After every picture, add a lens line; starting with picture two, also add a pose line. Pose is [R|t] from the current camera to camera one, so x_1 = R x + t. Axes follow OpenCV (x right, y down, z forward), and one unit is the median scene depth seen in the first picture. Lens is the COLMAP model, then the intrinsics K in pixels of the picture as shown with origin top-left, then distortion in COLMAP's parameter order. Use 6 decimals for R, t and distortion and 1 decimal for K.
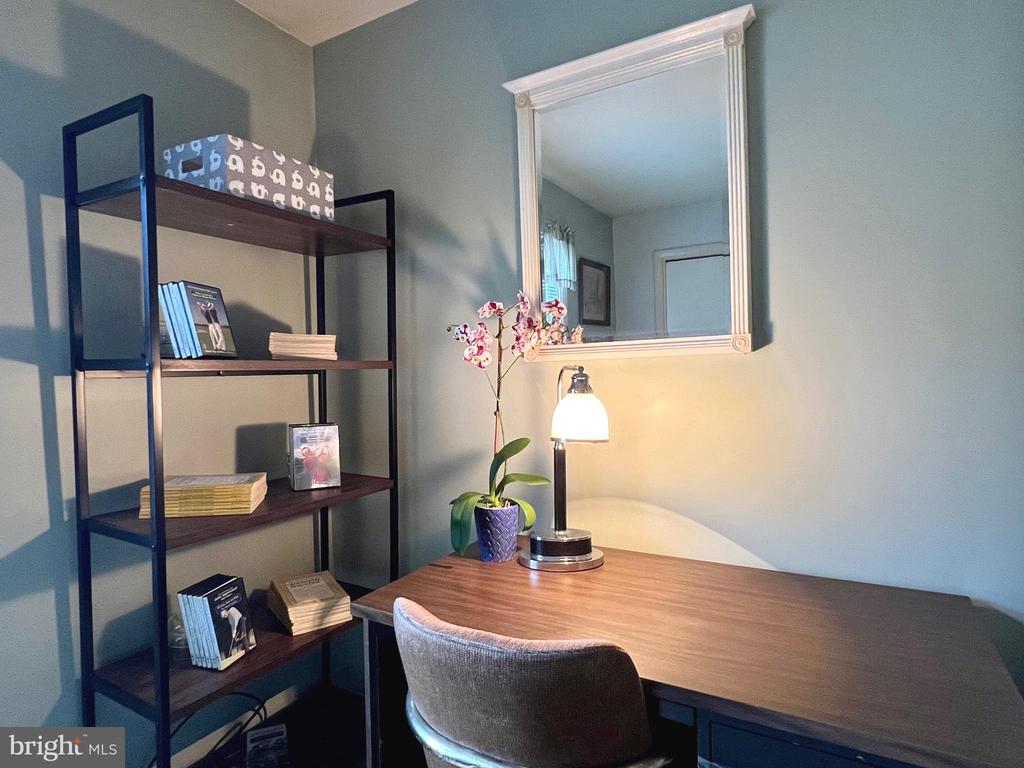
lens RADIAL K [[600.3, 0, 512.3], [0, 600.3, 395.9], [0, 0, 1]] dist [-0.002233, -0.001265]
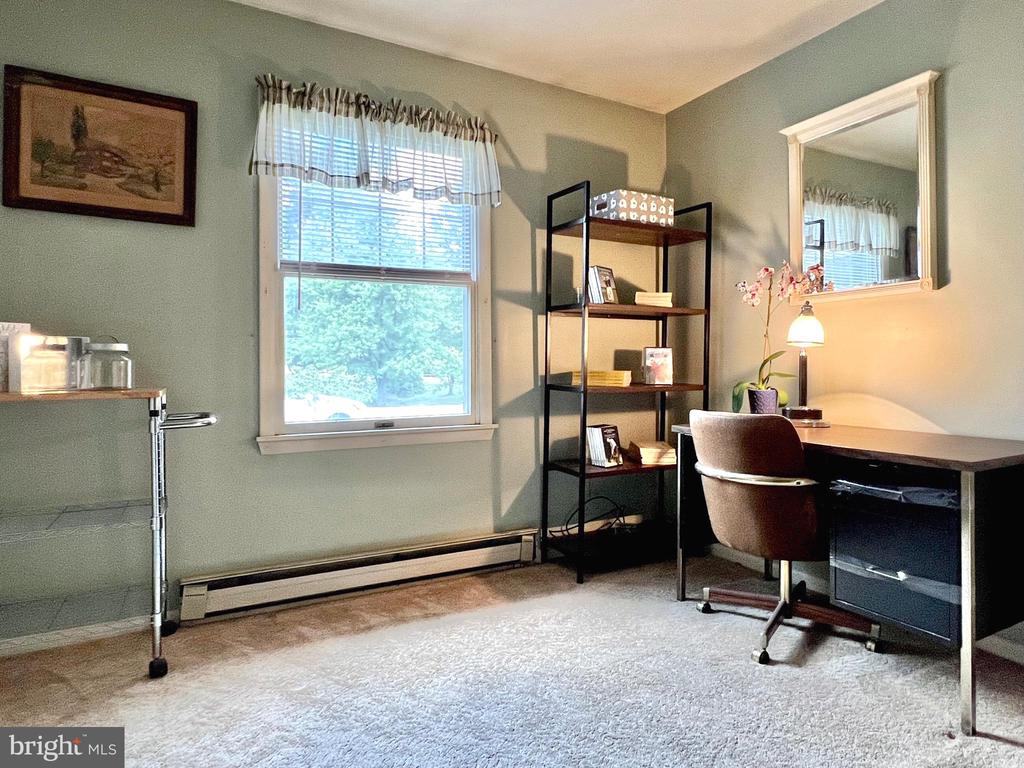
lens RADIAL K [[611.4, 0, 525.8], [0, 611.4, 380.1], [0, 0, 1]] dist [-0.020283, -0.001993]
pose [[0.856566, 0.033791, -0.514930, 0.279148], [-0.033658, 0.999387, 0.009593, 0.159570], [0.514938, 0.009115, 0.857179, -0.776346]]
